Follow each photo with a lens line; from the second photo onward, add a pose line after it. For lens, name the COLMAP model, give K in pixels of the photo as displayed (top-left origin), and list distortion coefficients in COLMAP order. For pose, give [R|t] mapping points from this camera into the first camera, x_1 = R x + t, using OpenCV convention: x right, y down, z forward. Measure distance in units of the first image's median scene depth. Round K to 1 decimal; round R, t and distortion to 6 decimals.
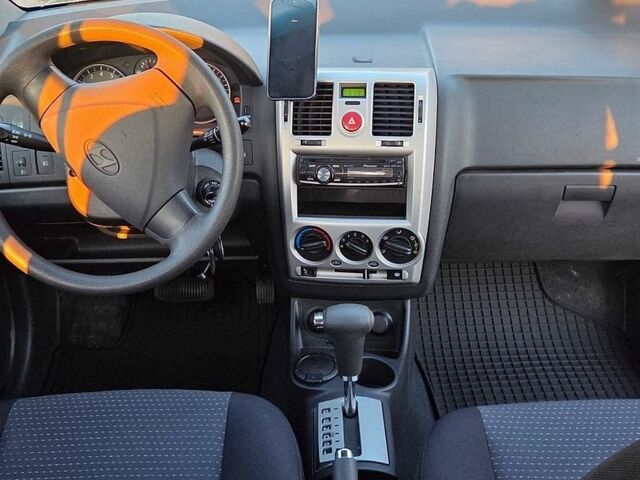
lens RADIAL K [[742.7, 0, 319.9], [0, 742.7, 249.6], [0, 0, 1]] dist [0.025019, 0.019834]
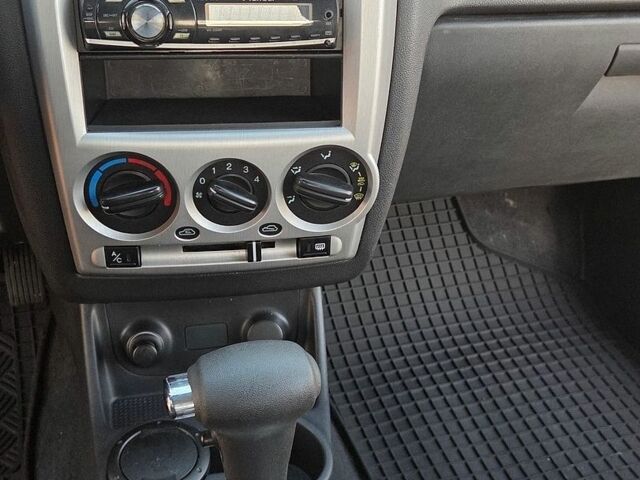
lens RADIAL K [[742.7, 0, 319.9], [0, 742.7, 249.6], [0, 0, 1]] dist [0.025019, 0.019834]
pose [[0.950508, -0.096069, 0.295474, -0.035324], [0.065905, 0.991697, 0.110426, -0.016427], [-0.303629, -0.085487, 0.948948, 0.555232]]
